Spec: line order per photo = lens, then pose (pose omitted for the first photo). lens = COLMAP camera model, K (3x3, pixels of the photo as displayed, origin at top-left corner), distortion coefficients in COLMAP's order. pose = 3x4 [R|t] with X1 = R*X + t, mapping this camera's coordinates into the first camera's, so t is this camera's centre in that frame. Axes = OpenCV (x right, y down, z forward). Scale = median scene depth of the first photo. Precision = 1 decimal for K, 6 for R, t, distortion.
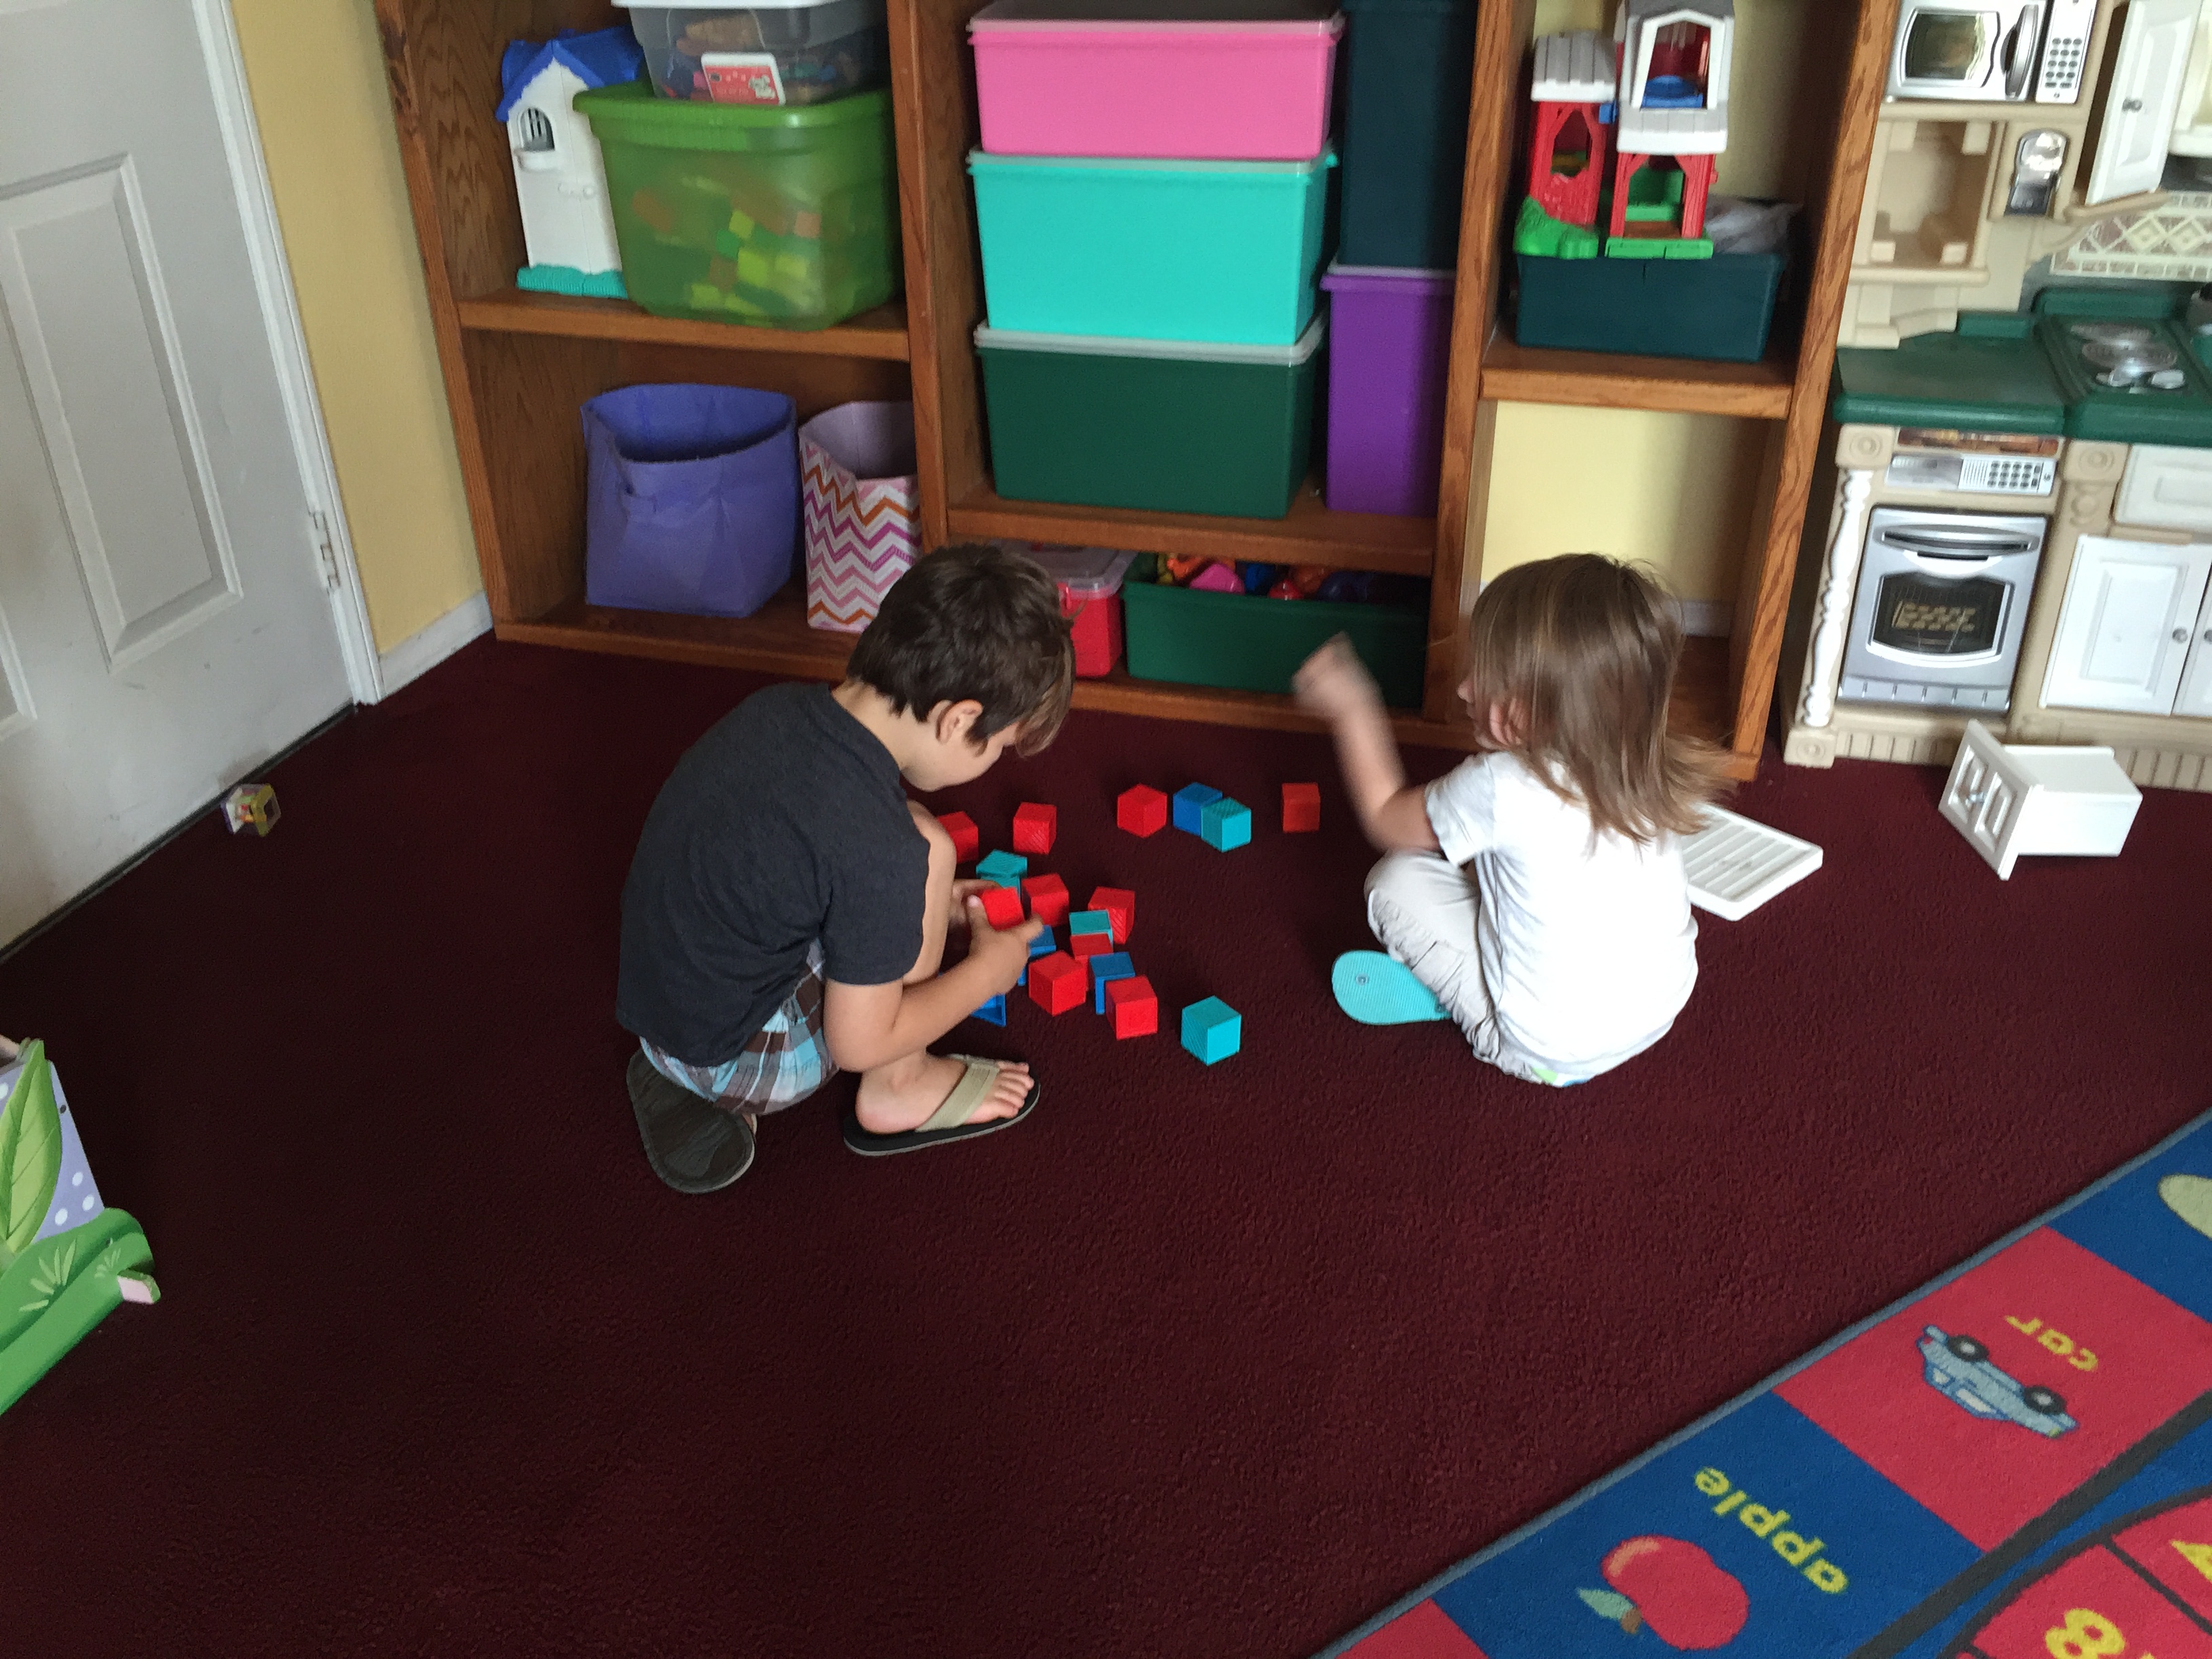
lens RADIAL K [[1865.1, 0, 1106.0], [0, 1865.1, 829.5], [0, 0, 1]] dist [0.066958, -0.104629]
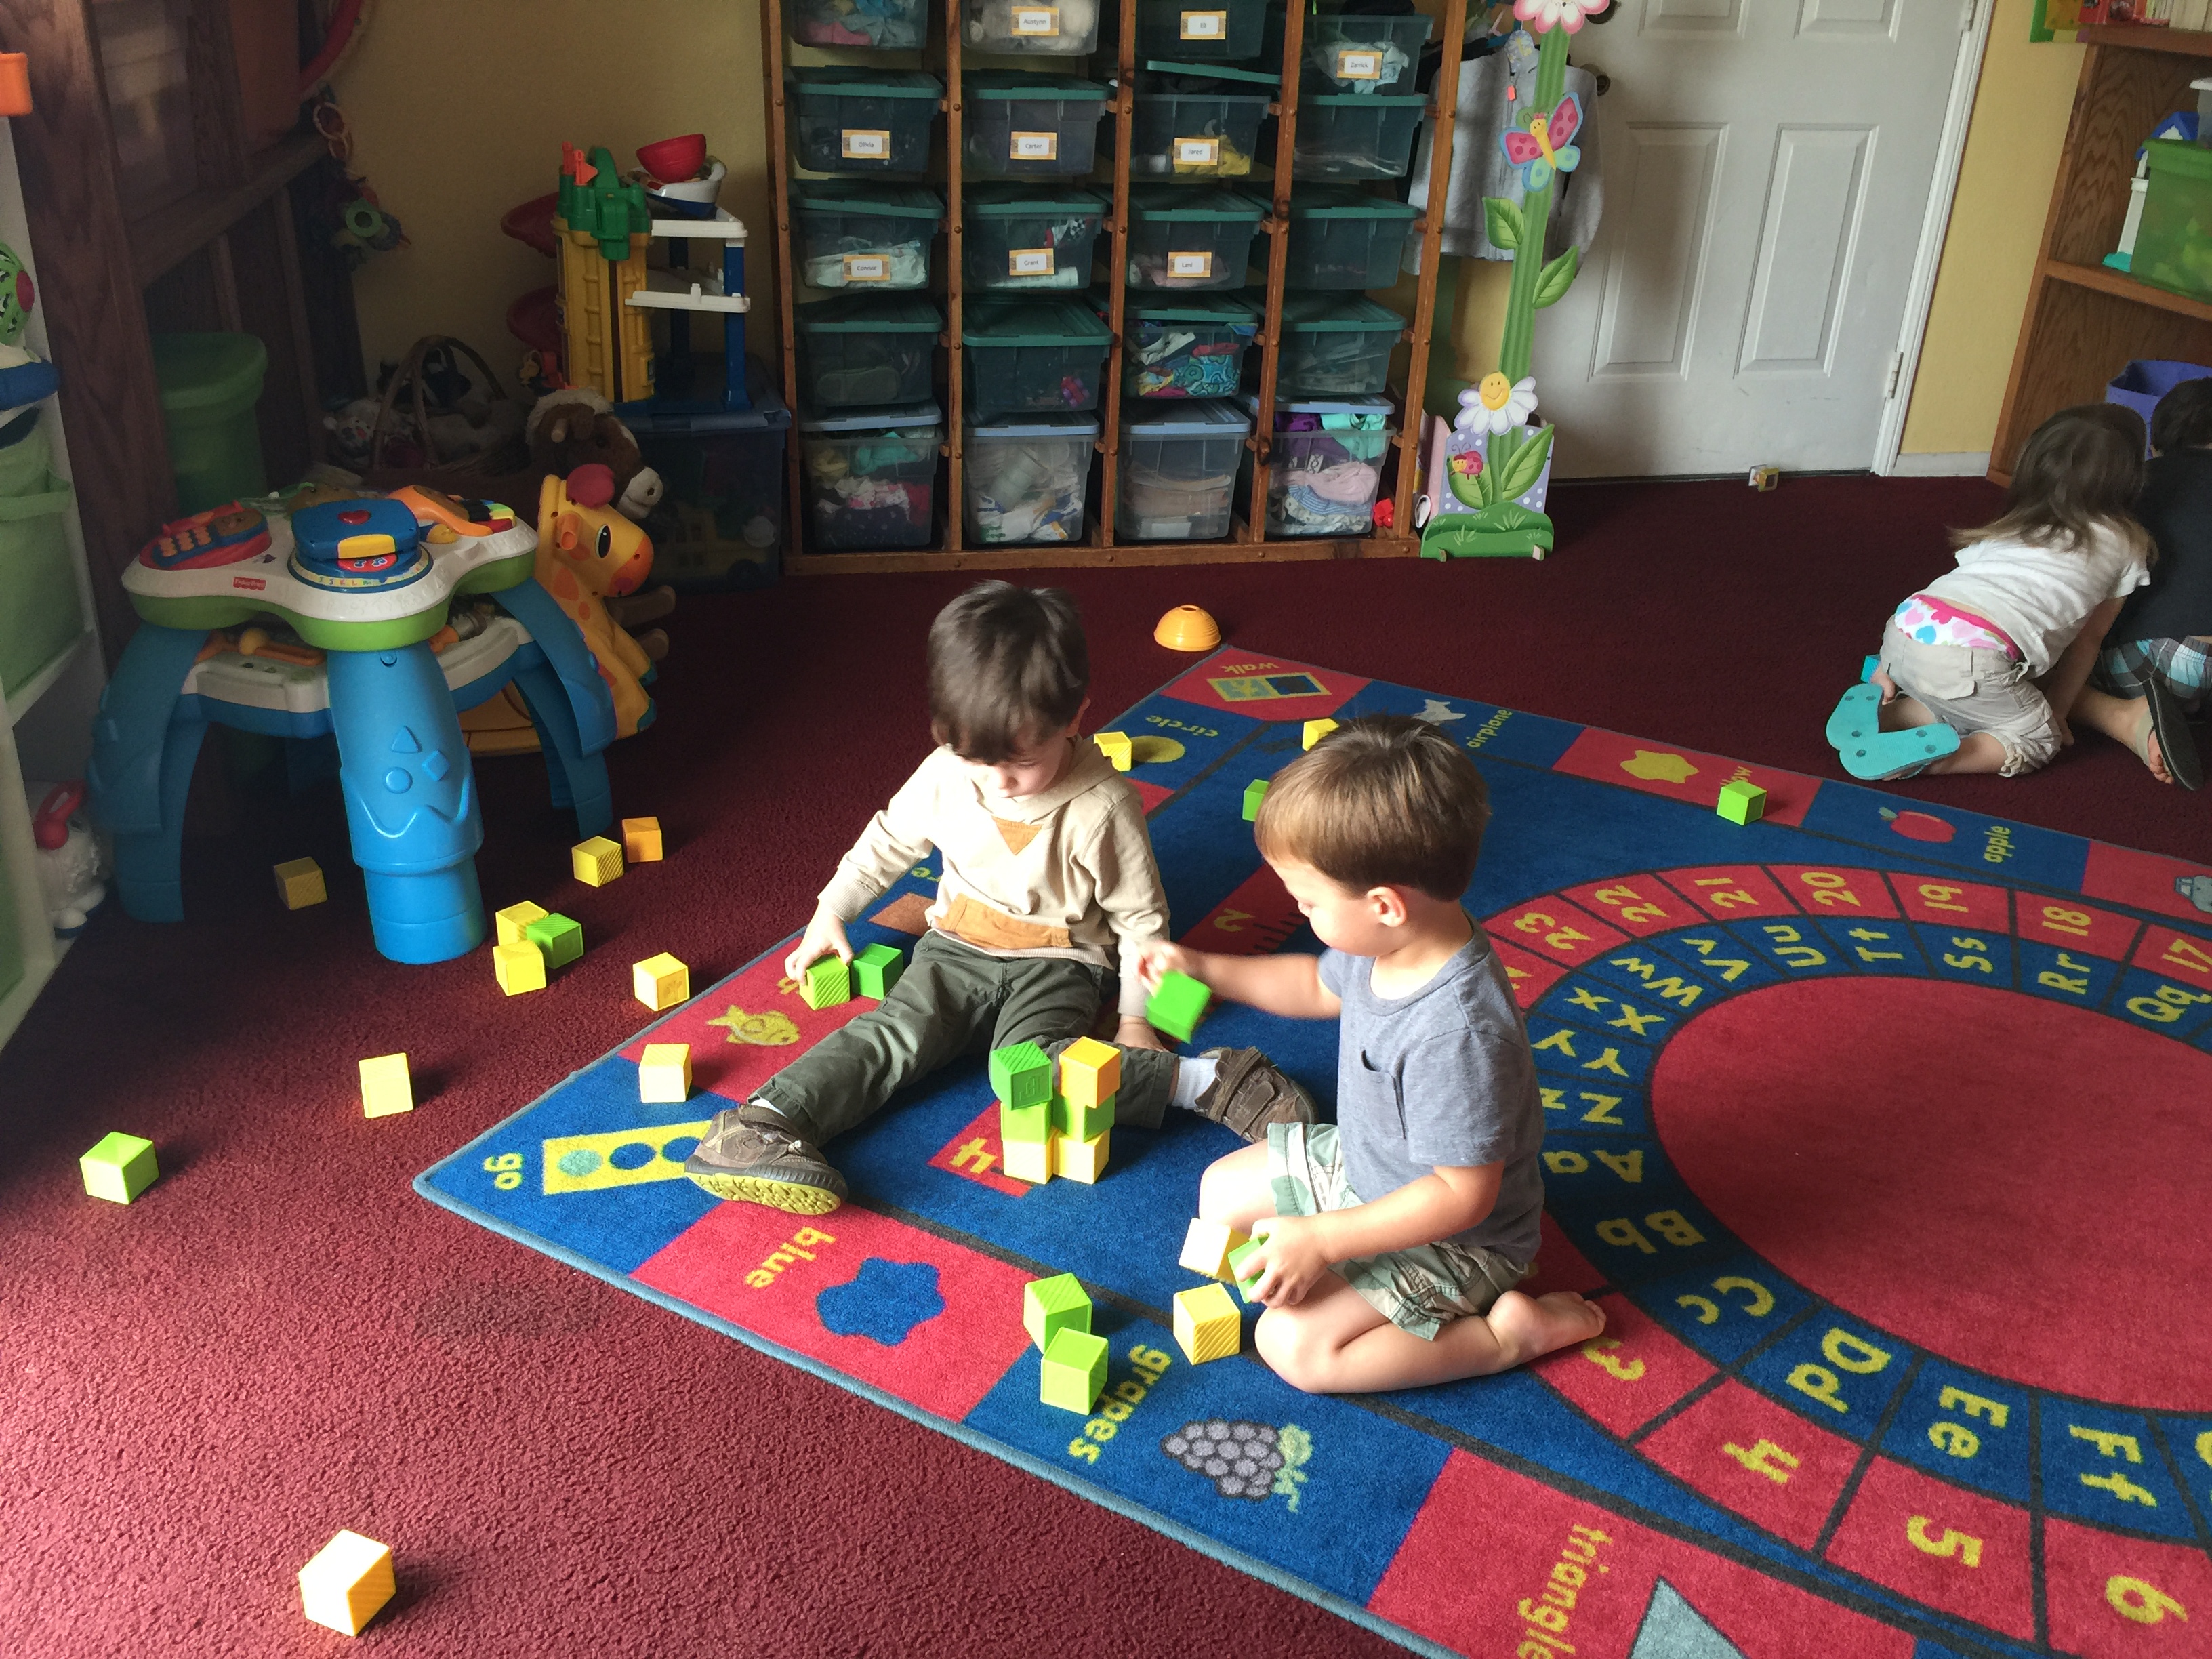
lens RADIAL K [[1865.1, 0, 1106.0], [0, 1865.1, 829.5], [0, 0, 1]] dist [0.066958, -0.104629]
pose [[0.458347, 0.415309, -0.785771, 0.807839], [-0.475441, 0.861546, 0.178030, 0.254343], [0.750915, 0.291988, 0.592342, -0.451630]]
